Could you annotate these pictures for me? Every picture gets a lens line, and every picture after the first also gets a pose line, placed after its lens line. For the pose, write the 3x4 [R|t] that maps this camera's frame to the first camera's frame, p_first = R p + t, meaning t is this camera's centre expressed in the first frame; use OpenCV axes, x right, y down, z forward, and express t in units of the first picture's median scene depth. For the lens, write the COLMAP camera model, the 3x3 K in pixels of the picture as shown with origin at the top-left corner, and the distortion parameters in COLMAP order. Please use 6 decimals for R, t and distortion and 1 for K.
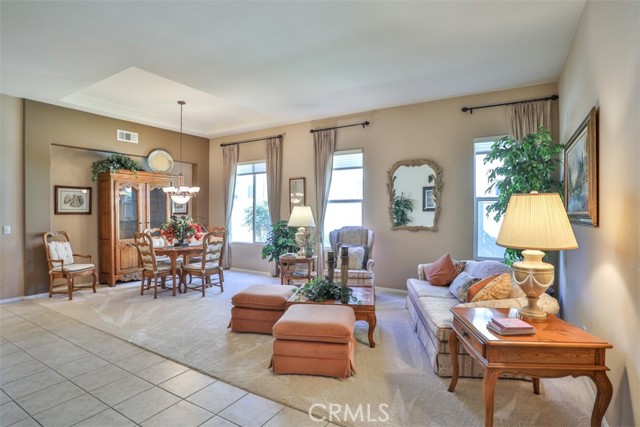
lens RADIAL K [[329.8, 0, 317.3], [0, 329.8, 211.5], [0, 0, 1]] dist [-0.068049, 0.030643]
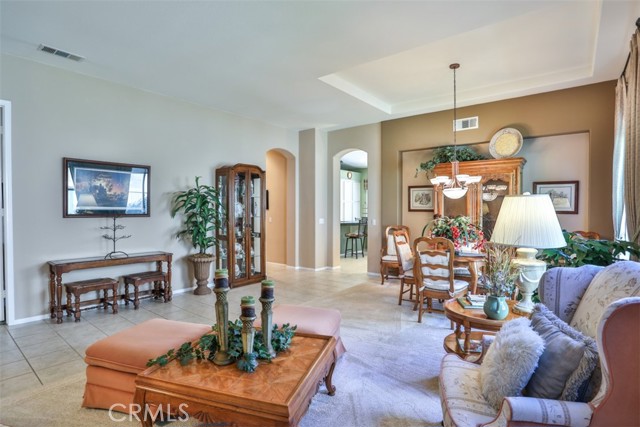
lens RADIAL K [[329.8, 0, 313.2], [0, 329.8, 214.5], [0, 0, 1]] dist [-0.068049, 0.030643]
pose [[-0.134568, 0.017224, -0.990755, 0.376118], [-0.012364, 0.999742, 0.019060, 0.002571], [0.990827, 0.014815, -0.134320, 0.775533]]
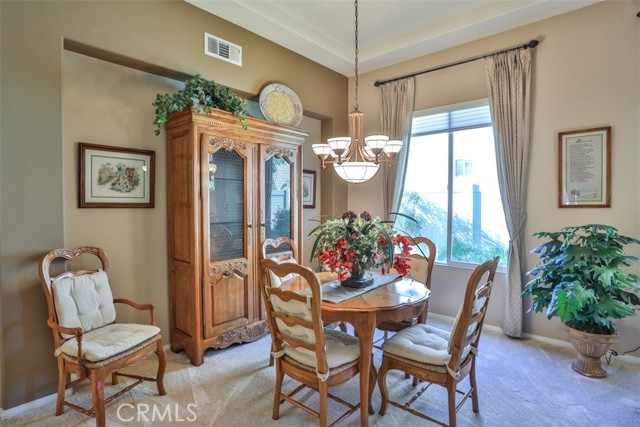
lens RADIAL K [[329.8, 0, 318.0], [0, 329.8, 214.3], [0, 0, 1]] dist [-0.068049, 0.030643]
pose [[0.985756, 0.008865, -0.167946, -0.393833], [-0.004858, 0.999694, 0.024258, 0.005946], [0.168109, -0.023096, 0.985498, 0.581328]]
